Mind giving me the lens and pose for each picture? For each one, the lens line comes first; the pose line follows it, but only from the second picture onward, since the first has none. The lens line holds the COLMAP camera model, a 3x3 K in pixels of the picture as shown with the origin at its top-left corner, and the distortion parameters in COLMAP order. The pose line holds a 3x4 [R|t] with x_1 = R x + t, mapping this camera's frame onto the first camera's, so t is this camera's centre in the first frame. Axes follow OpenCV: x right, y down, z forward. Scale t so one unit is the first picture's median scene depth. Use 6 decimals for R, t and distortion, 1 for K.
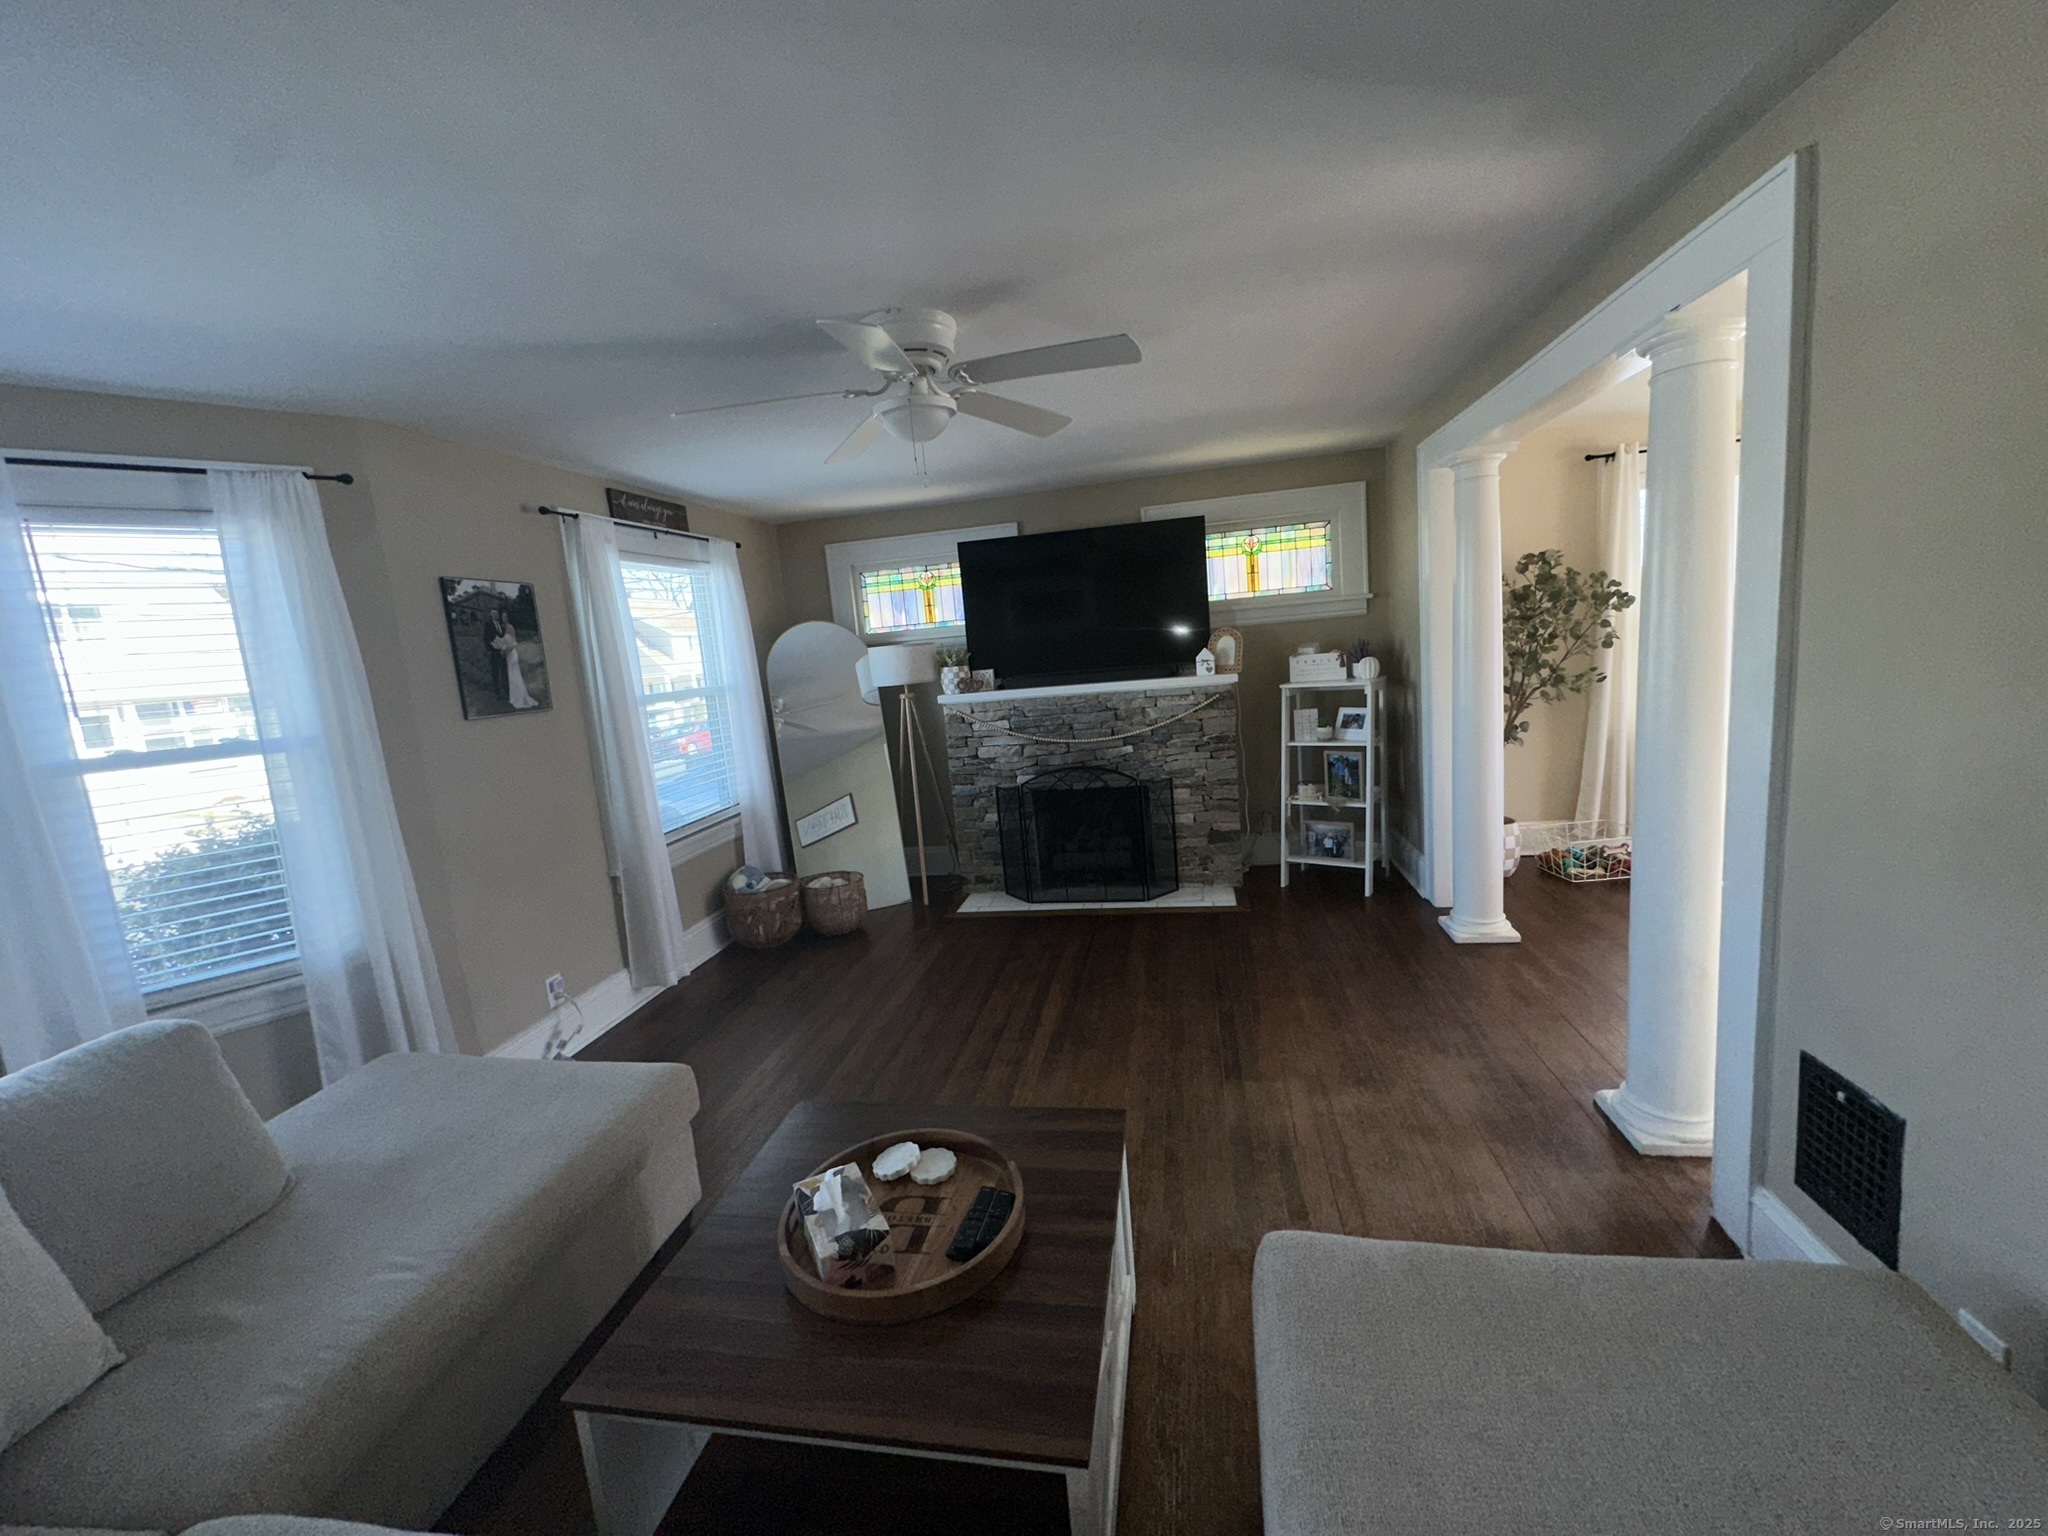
lens RADIAL K [[827.3, 0, 1015.9], [0, 827.3, 777.0], [0, 0, 1]] dist [0.007035, -0.000751]
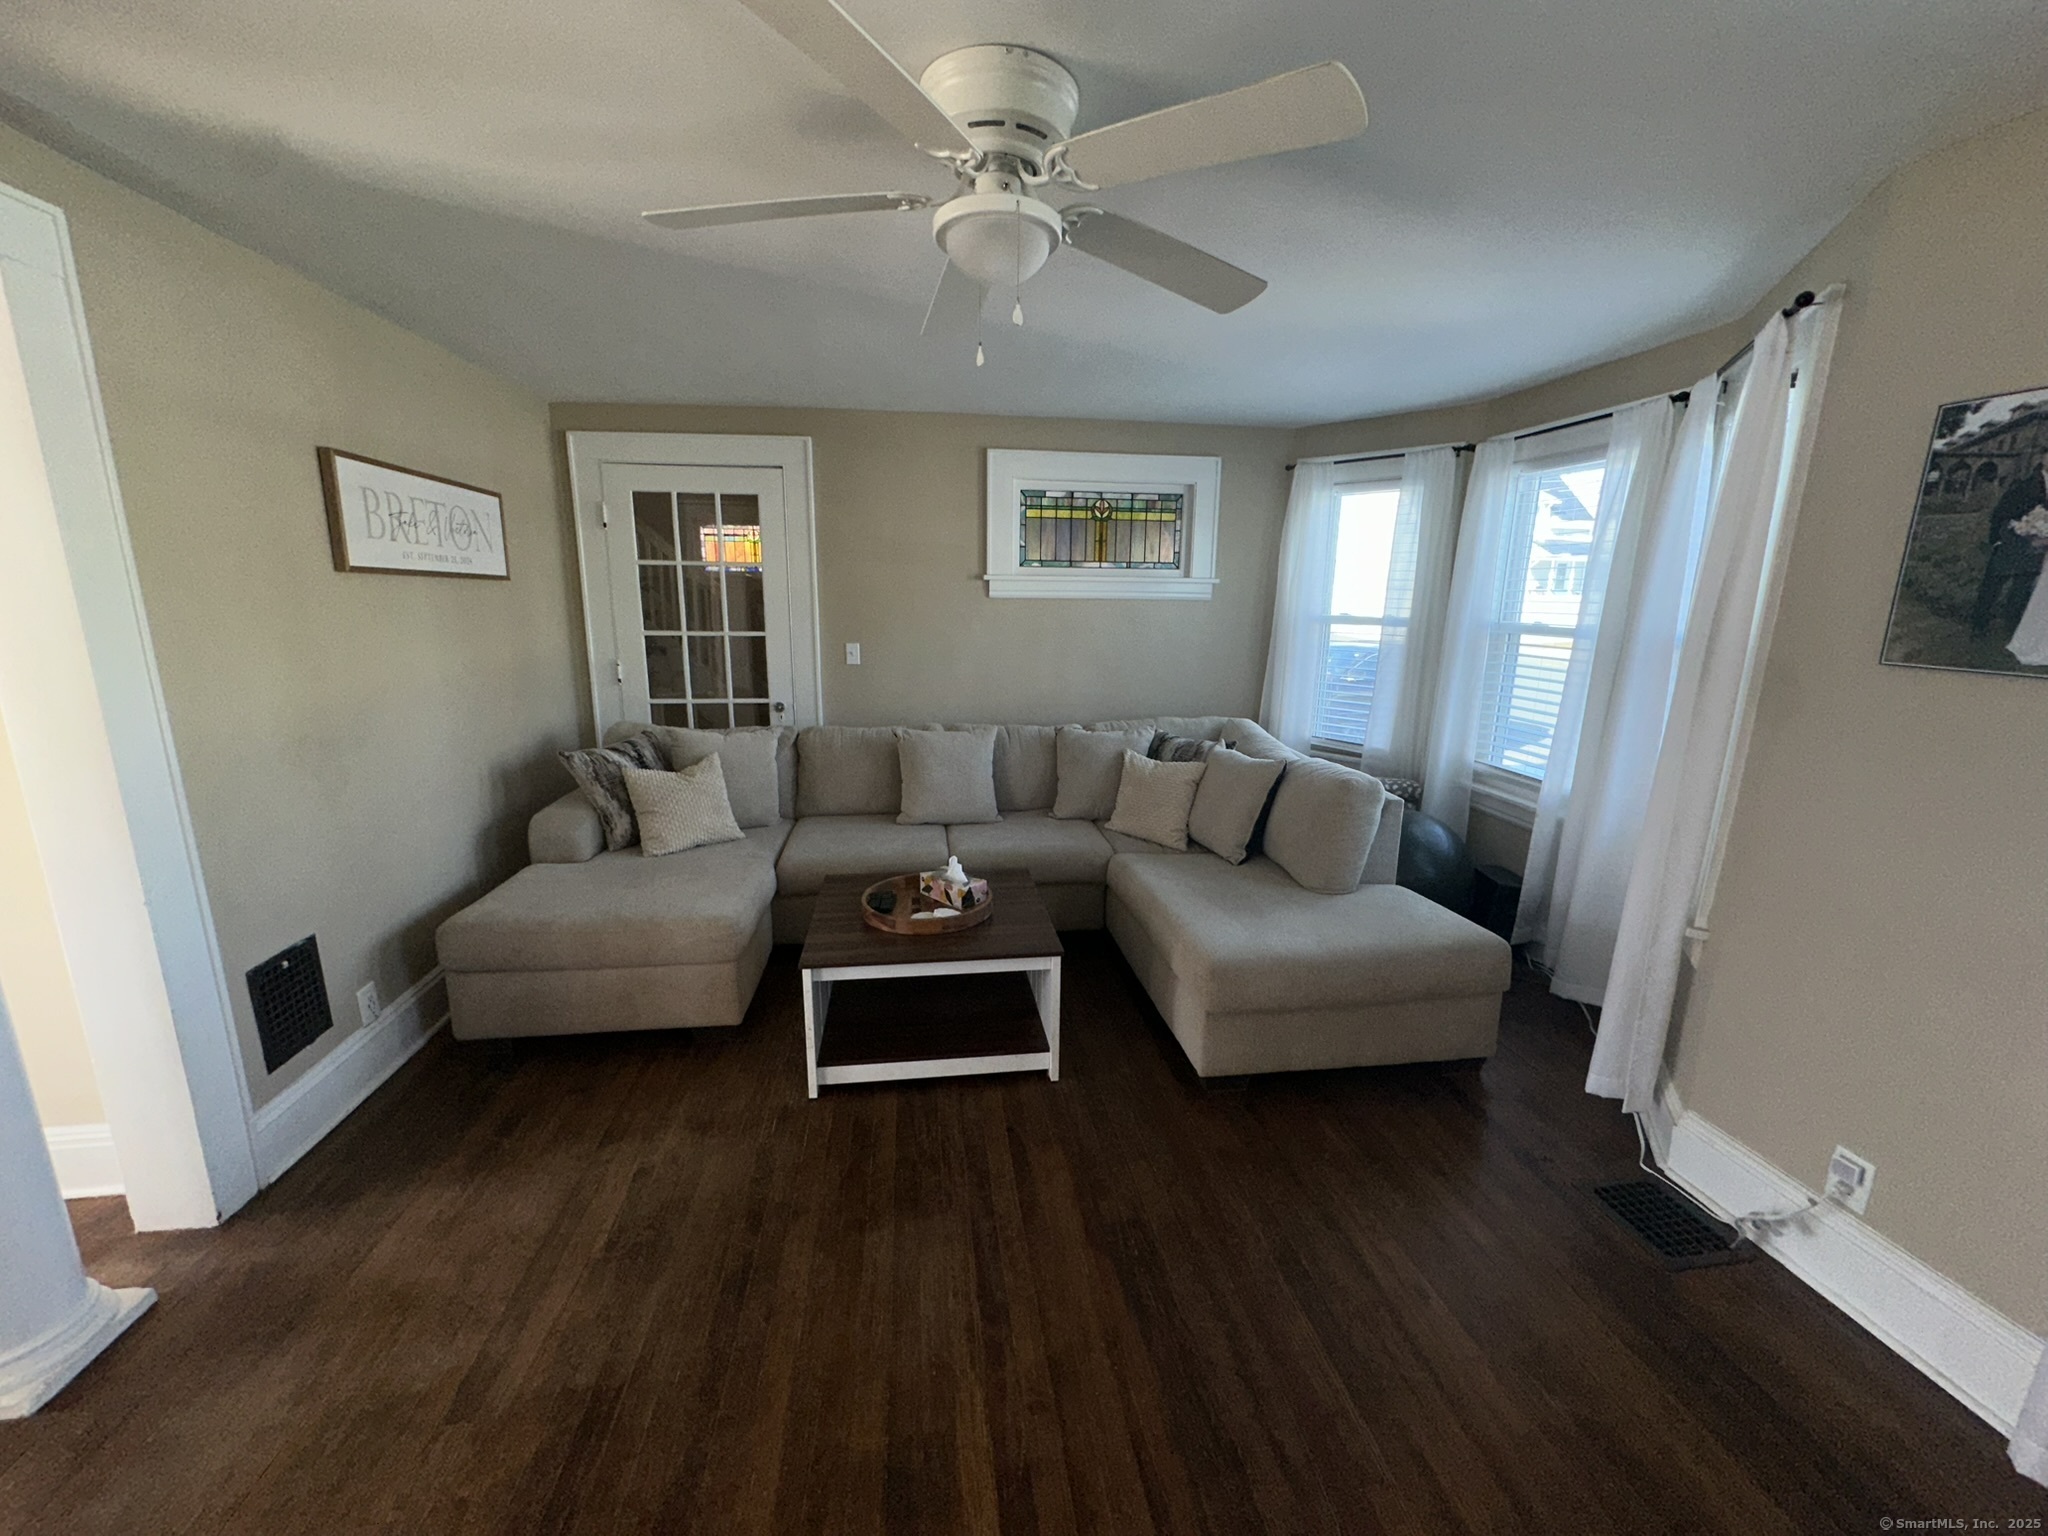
lens RADIAL K [[827.3, 0, 1018.0], [0, 827.3, 752.5], [0, 0, 1]] dist [0.007035, -0.000751]
pose [[-0.949155, 0.140805, -0.281564, 0.087996], [0.022890, 0.922898, 0.384363, -0.257127], [0.313975, 0.358375, -0.879197, 1.393763]]
